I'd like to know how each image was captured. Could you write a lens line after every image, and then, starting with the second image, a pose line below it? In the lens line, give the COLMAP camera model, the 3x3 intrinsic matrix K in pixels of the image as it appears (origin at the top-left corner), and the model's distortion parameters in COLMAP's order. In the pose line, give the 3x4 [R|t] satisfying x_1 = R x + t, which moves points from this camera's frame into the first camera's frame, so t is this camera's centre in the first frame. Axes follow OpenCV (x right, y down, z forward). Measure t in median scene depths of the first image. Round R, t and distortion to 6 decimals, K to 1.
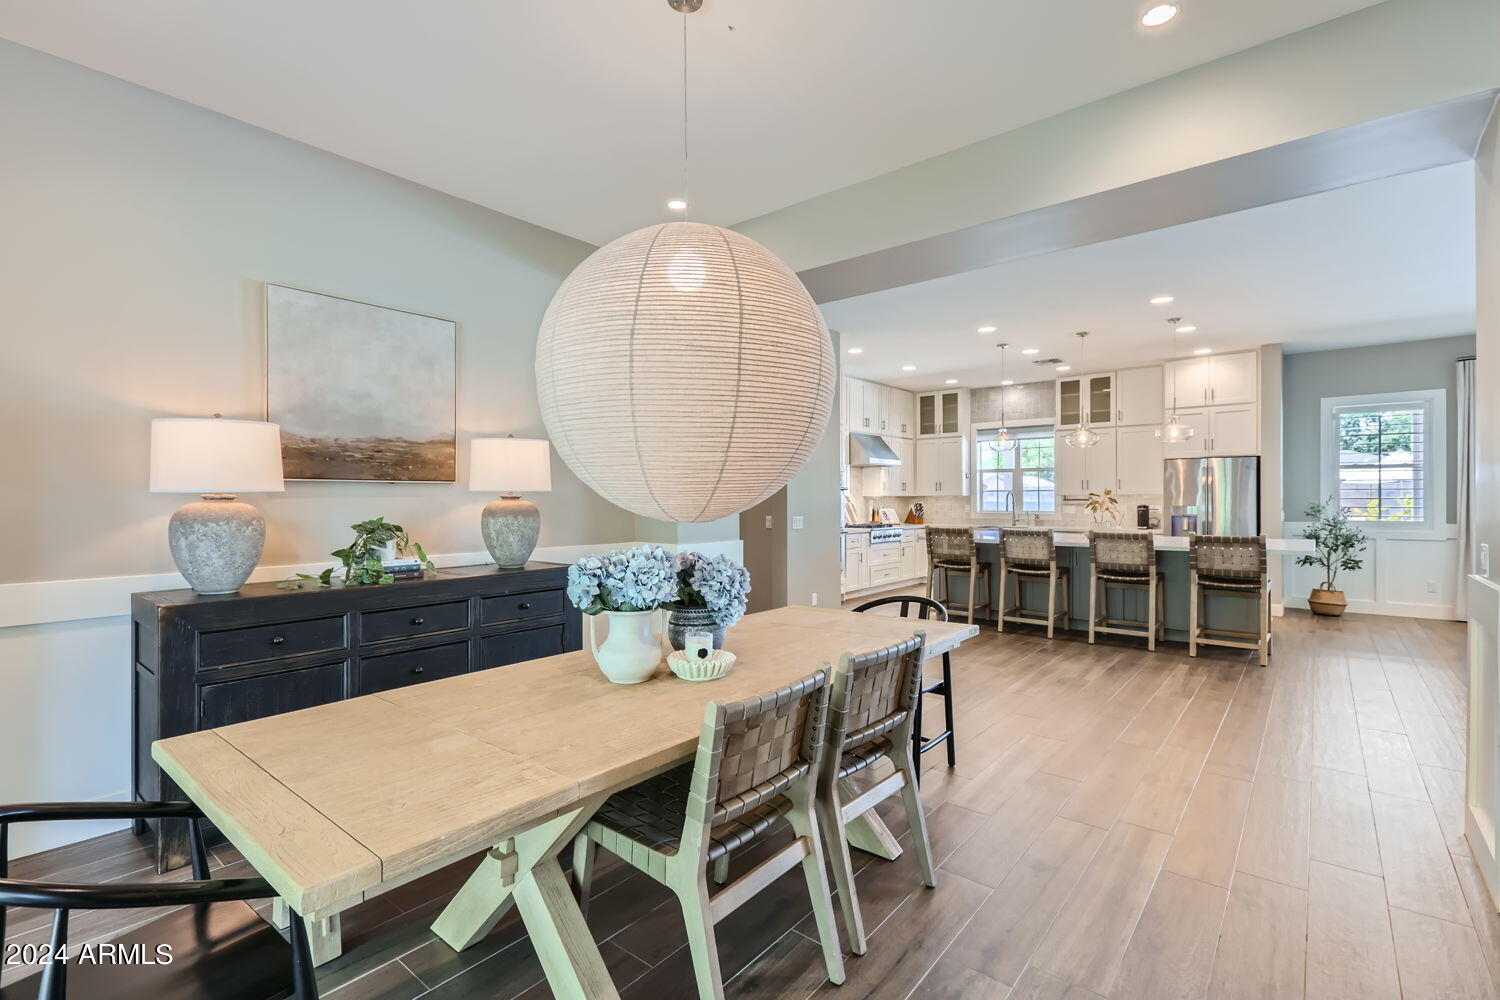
lens RADIAL K [[676.6, 0, 750.0], [0, 676.6, 500.0], [0, 0, 1]] dist [0.000717, 0.000240]
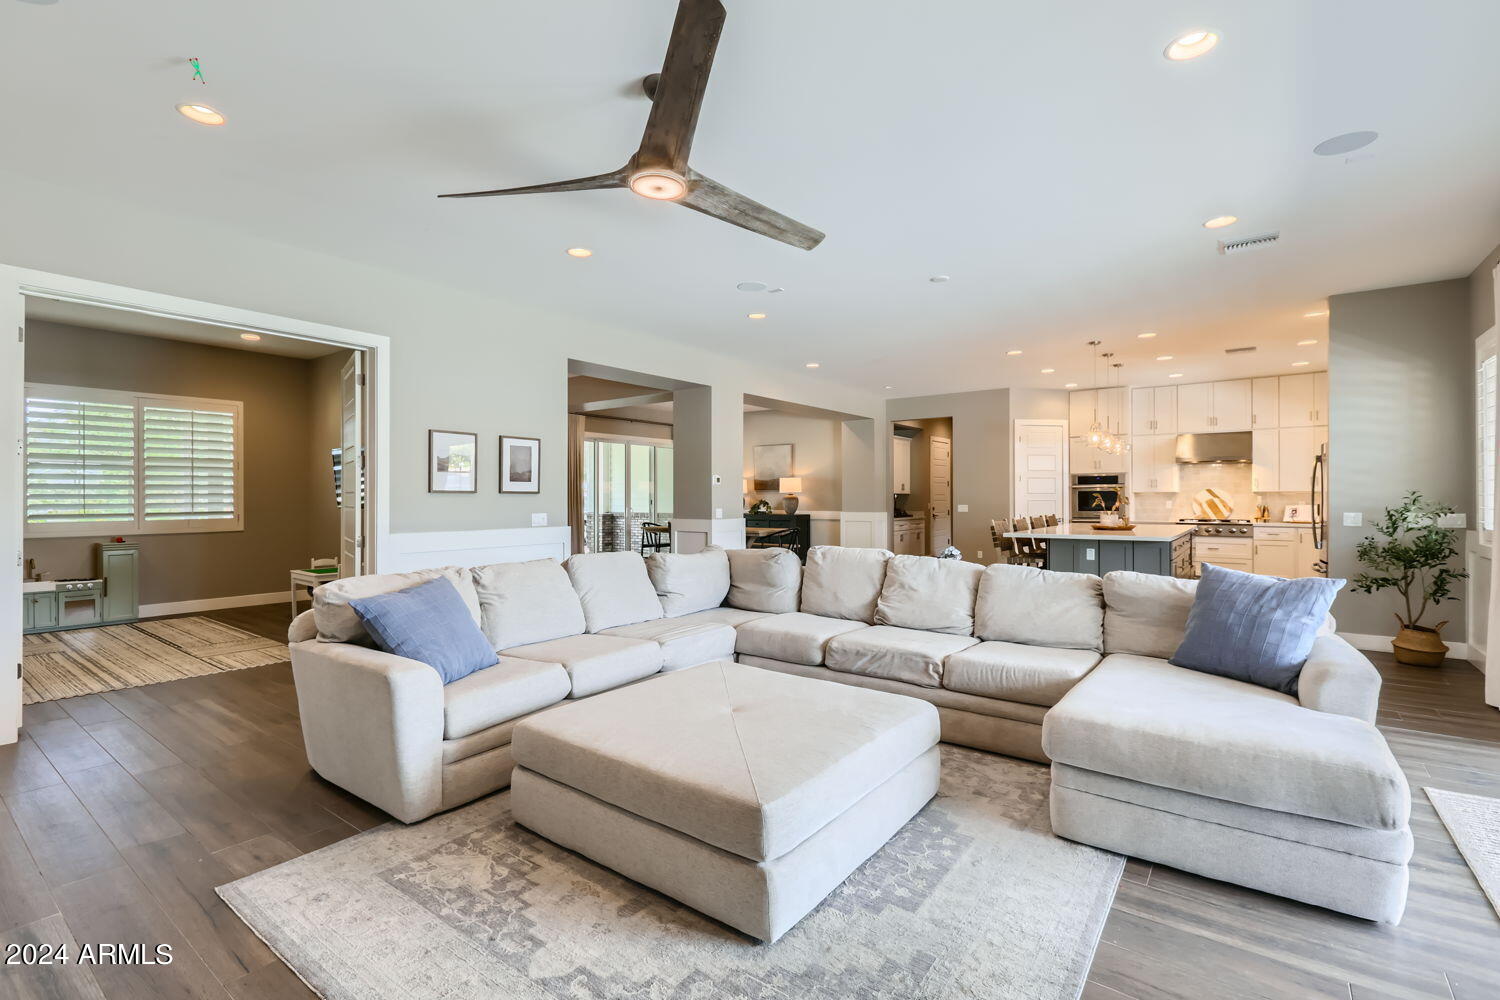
lens RADIAL K [[676.6, 0, 750.0], [0, 676.6, 500.0], [0, 0, 1]] dist [0.000717, 0.000240]
pose [[0.049374, 0.009597, -0.998734, 1.243463], [0.000266, 0.999954, 0.009622, -0.004416], [0.998780, -0.000741, 0.049370, 0.252086]]
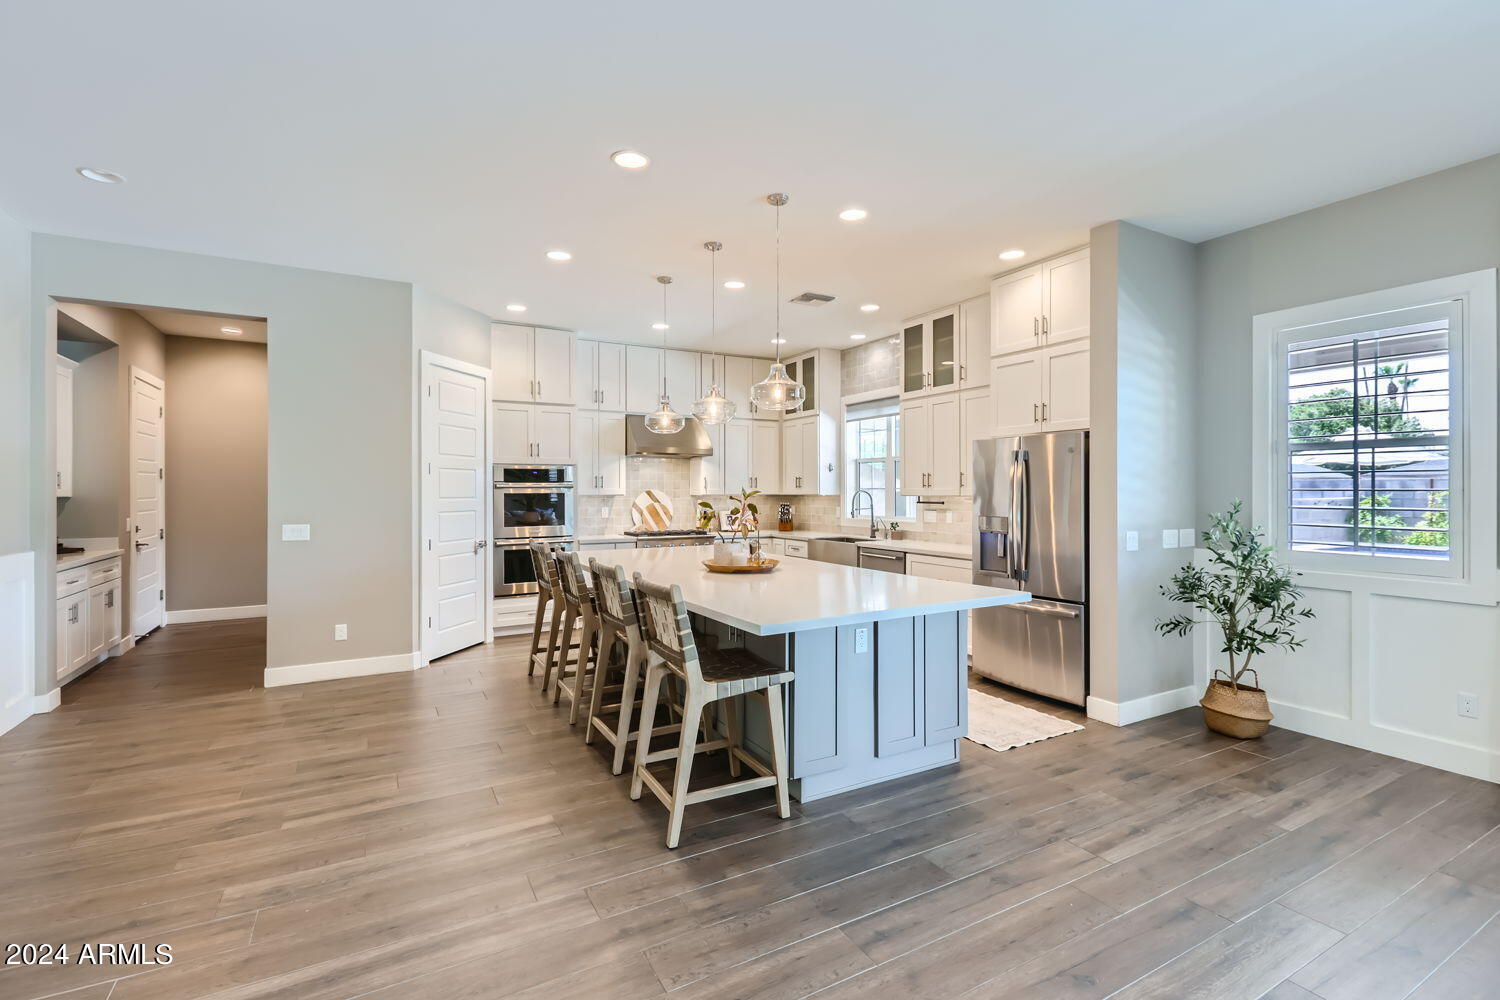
lens RADIAL K [[676.6, 0, 750.0], [0, 676.6, 500.0], [0, 0, 1]] dist [0.000717, 0.000240]
pose [[0.931680, 0.009481, -0.363156, 0.587943], [-0.005125, 0.999903, 0.012957, -0.011889], [0.363244, -0.010210, 0.931638, 0.325534]]
